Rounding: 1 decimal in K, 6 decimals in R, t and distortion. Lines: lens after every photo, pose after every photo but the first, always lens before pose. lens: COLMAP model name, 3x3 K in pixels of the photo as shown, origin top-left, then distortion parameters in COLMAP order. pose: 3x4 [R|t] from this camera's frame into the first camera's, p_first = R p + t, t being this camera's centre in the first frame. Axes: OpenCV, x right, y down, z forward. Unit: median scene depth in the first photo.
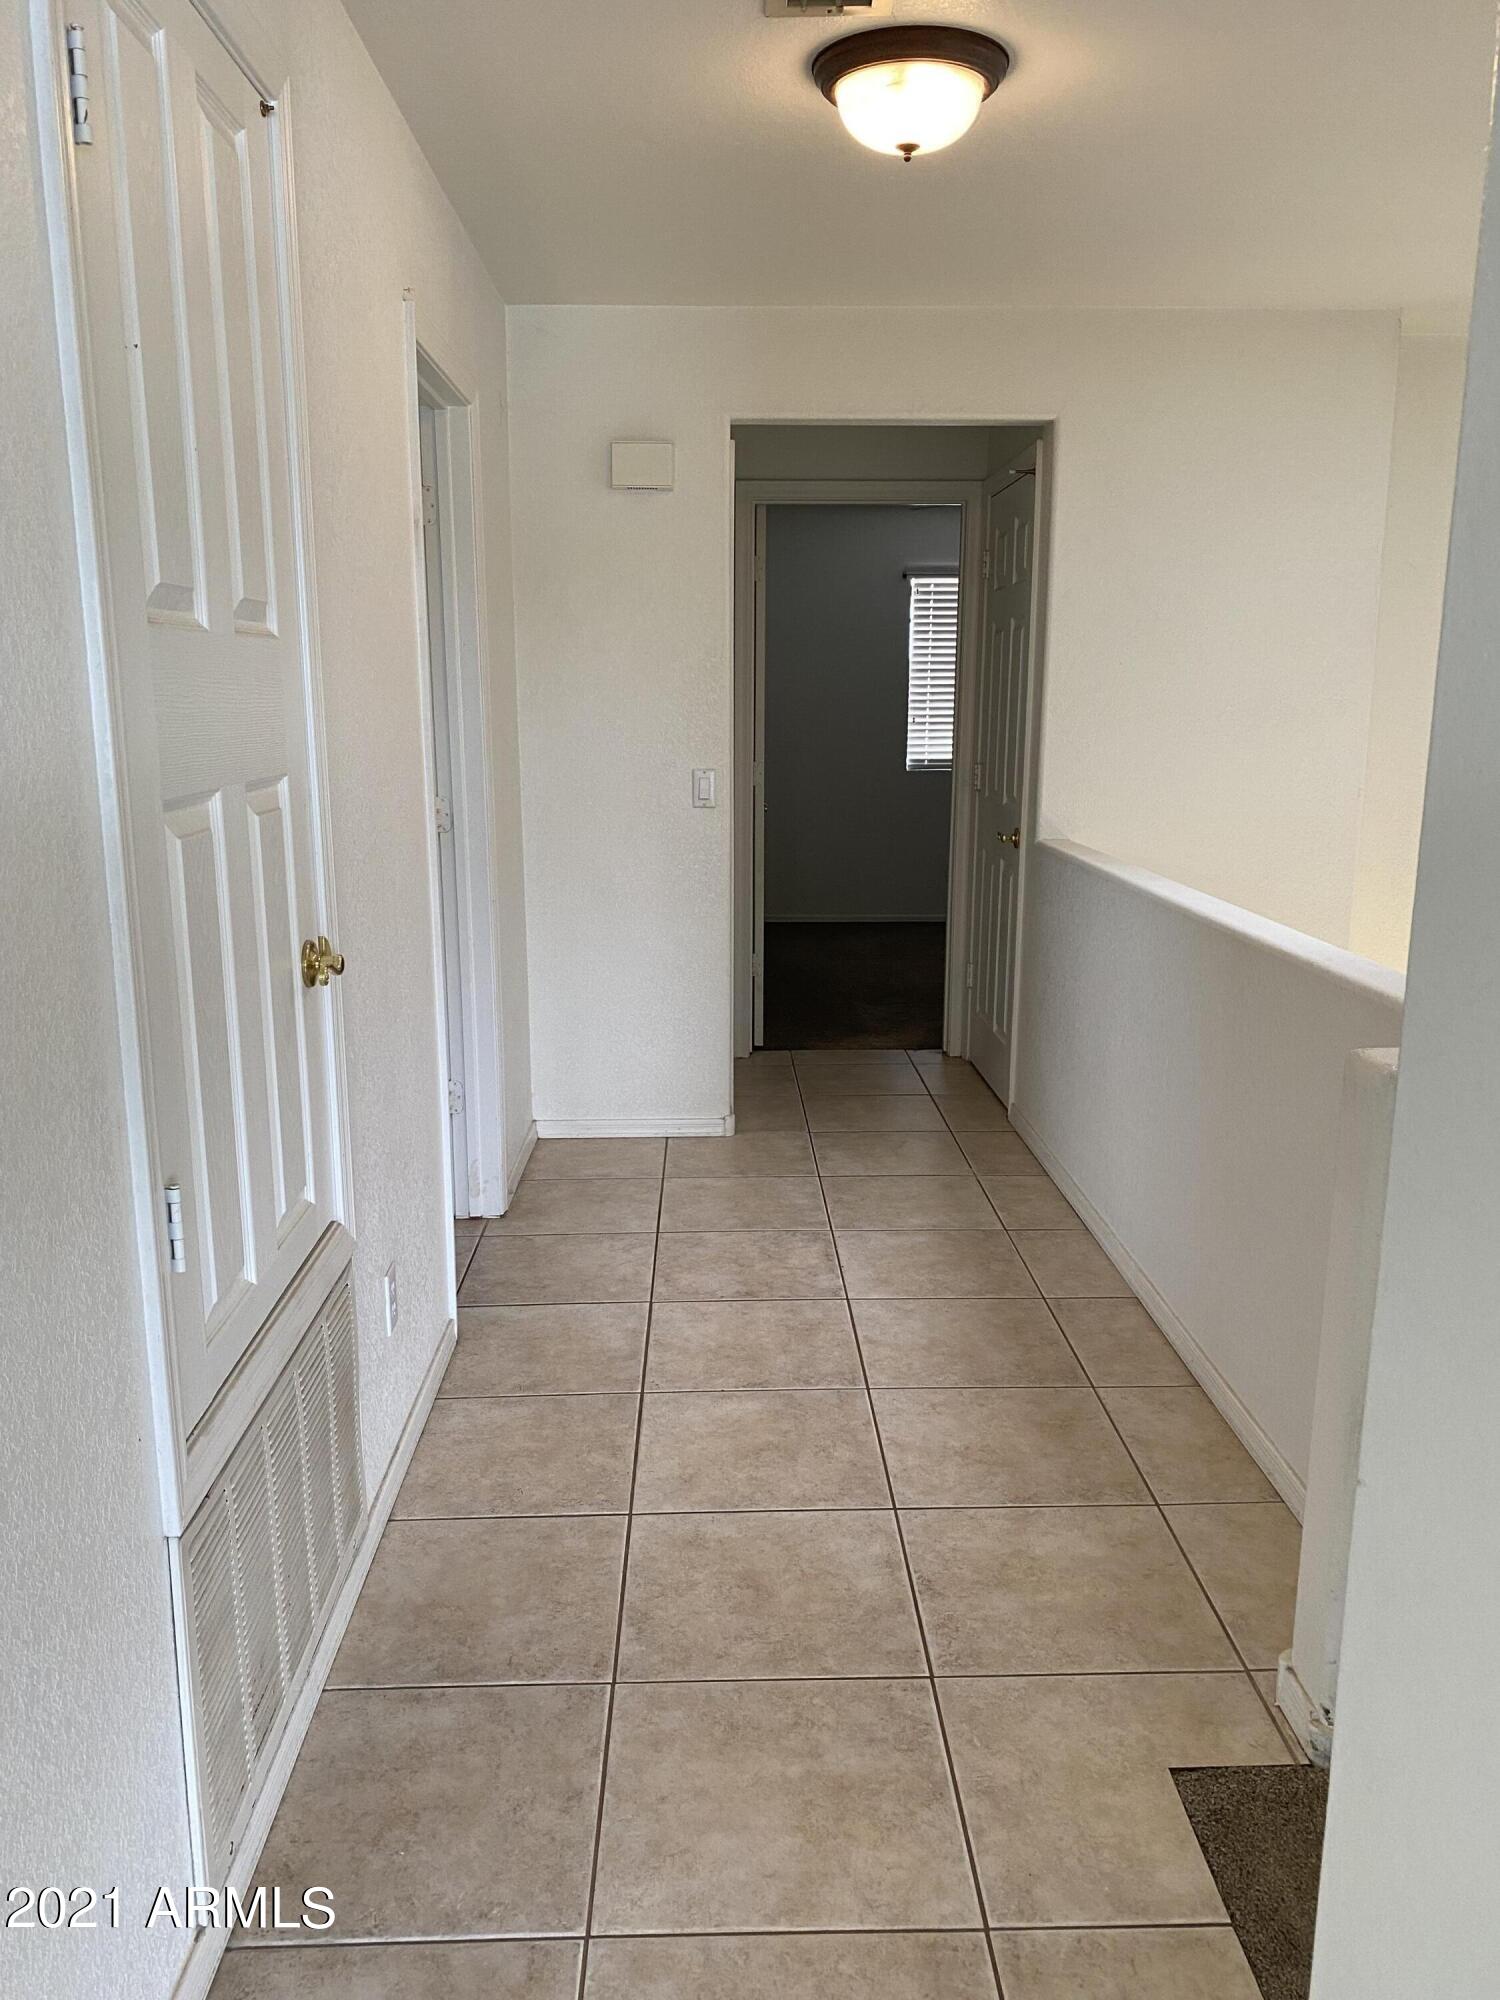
lens RADIAL K [[1521.6, 0, 750.0], [0, 1521.6, 1000.0], [0, 0, 1]] dist [0.074444, -0.080037]
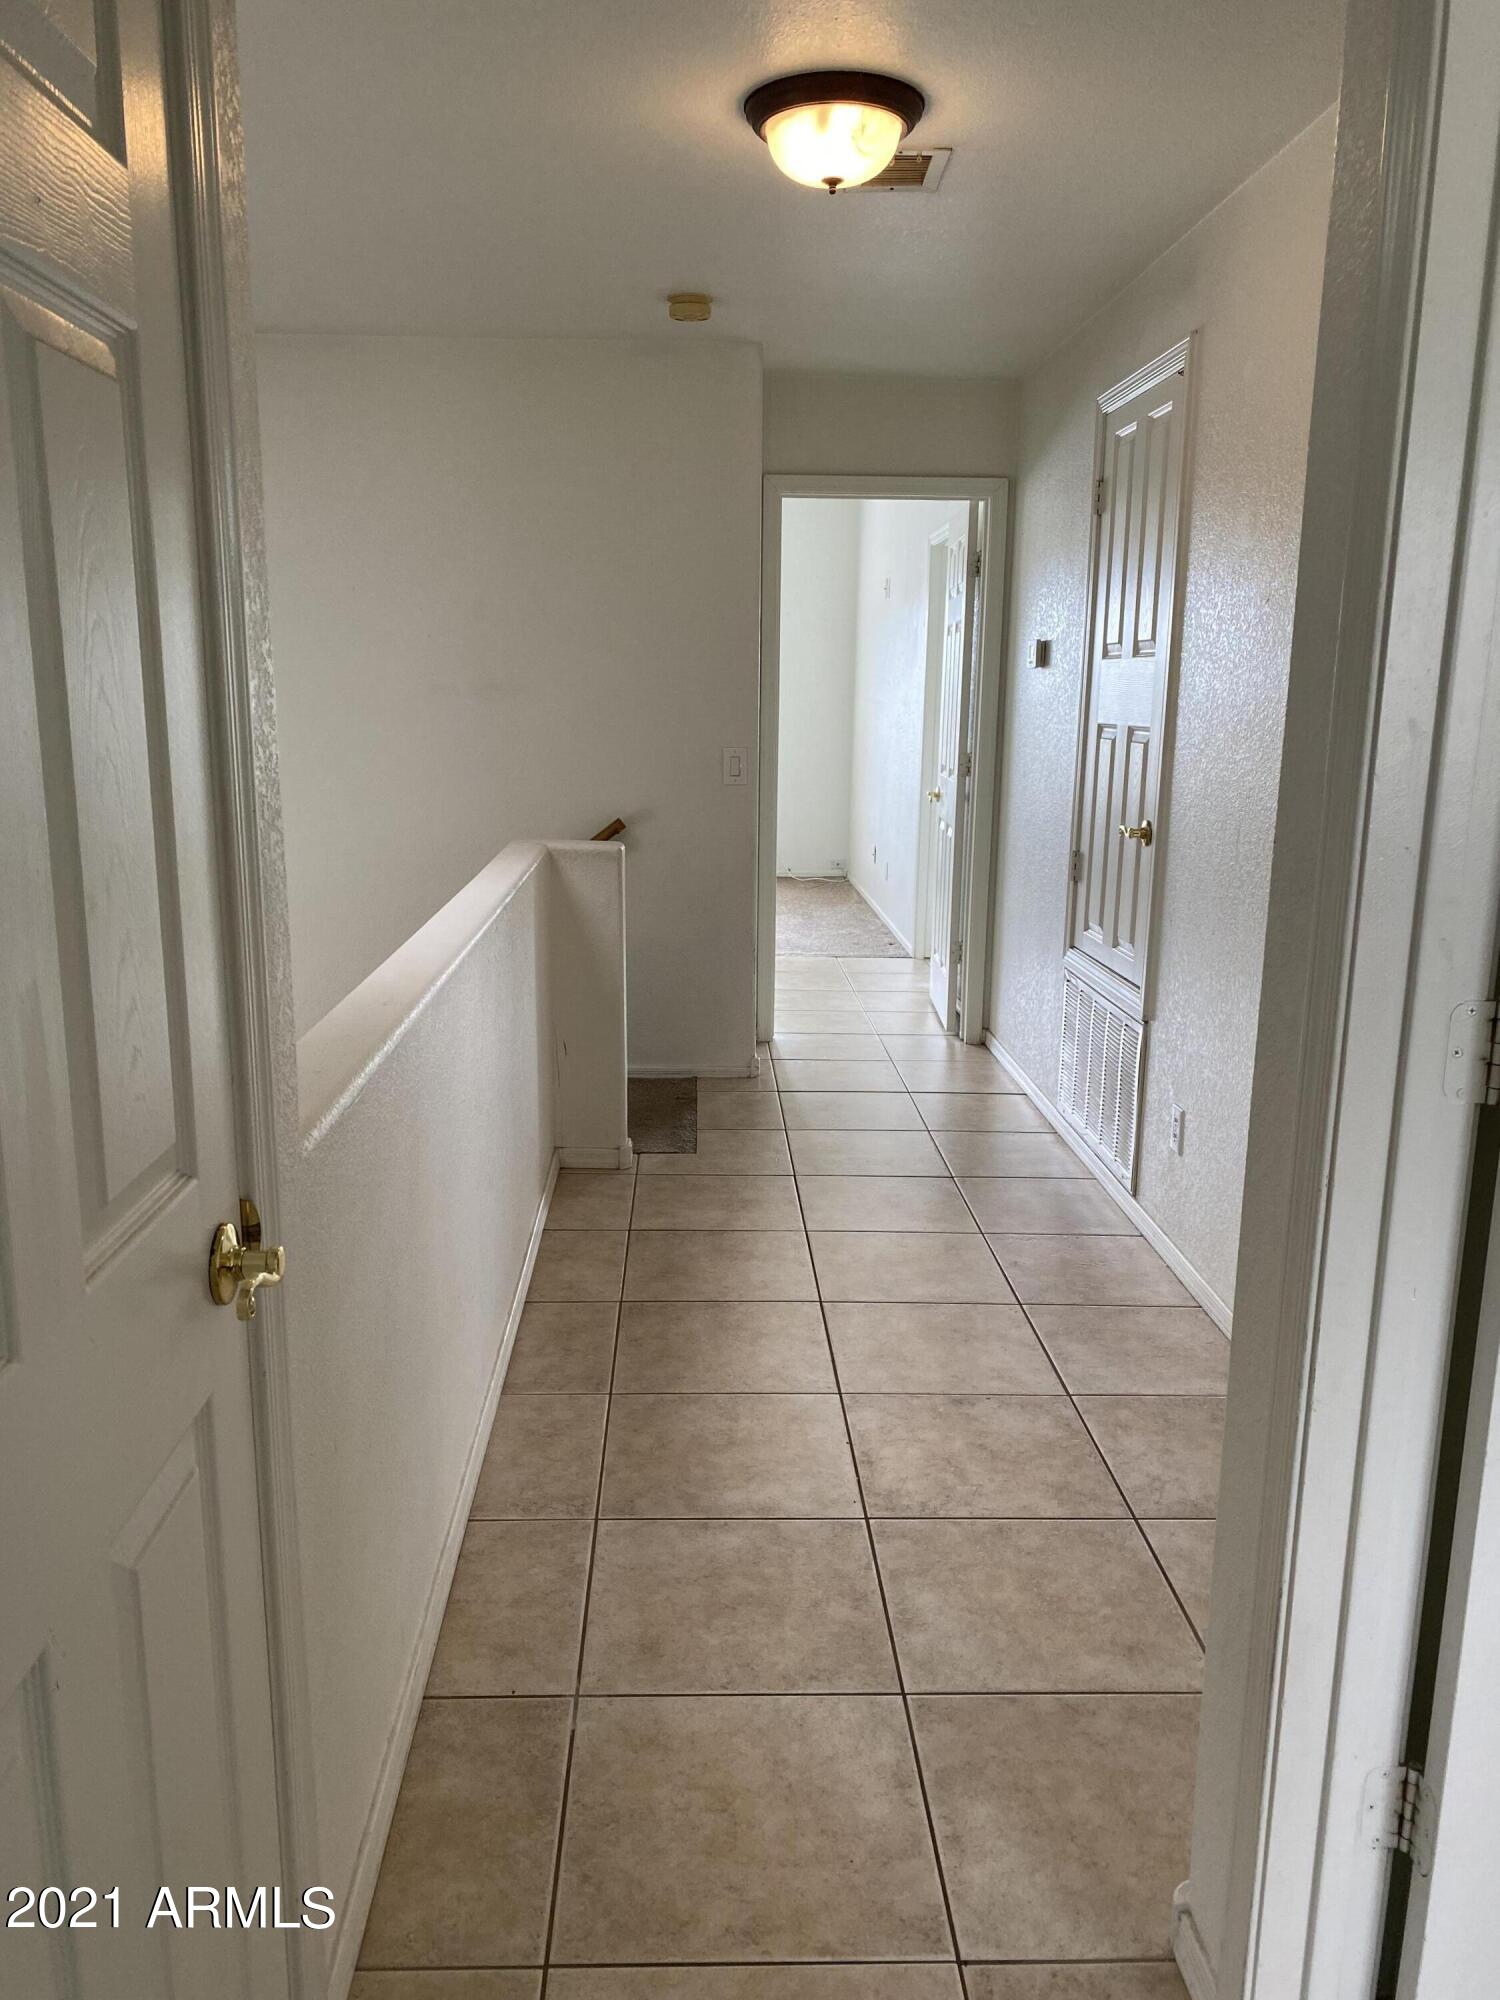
lens RADIAL K [[1521.6, 0, 750.0], [0, 1521.6, 1000.0], [0, 0, 1]] dist [0.074444, -0.080037]
pose [[-0.999865, -0.010445, -0.012716, 0.124655], [-0.014665, 0.916091, 0.400701, -0.339275], [0.007463, 0.400834, -0.916120, 1.652153]]
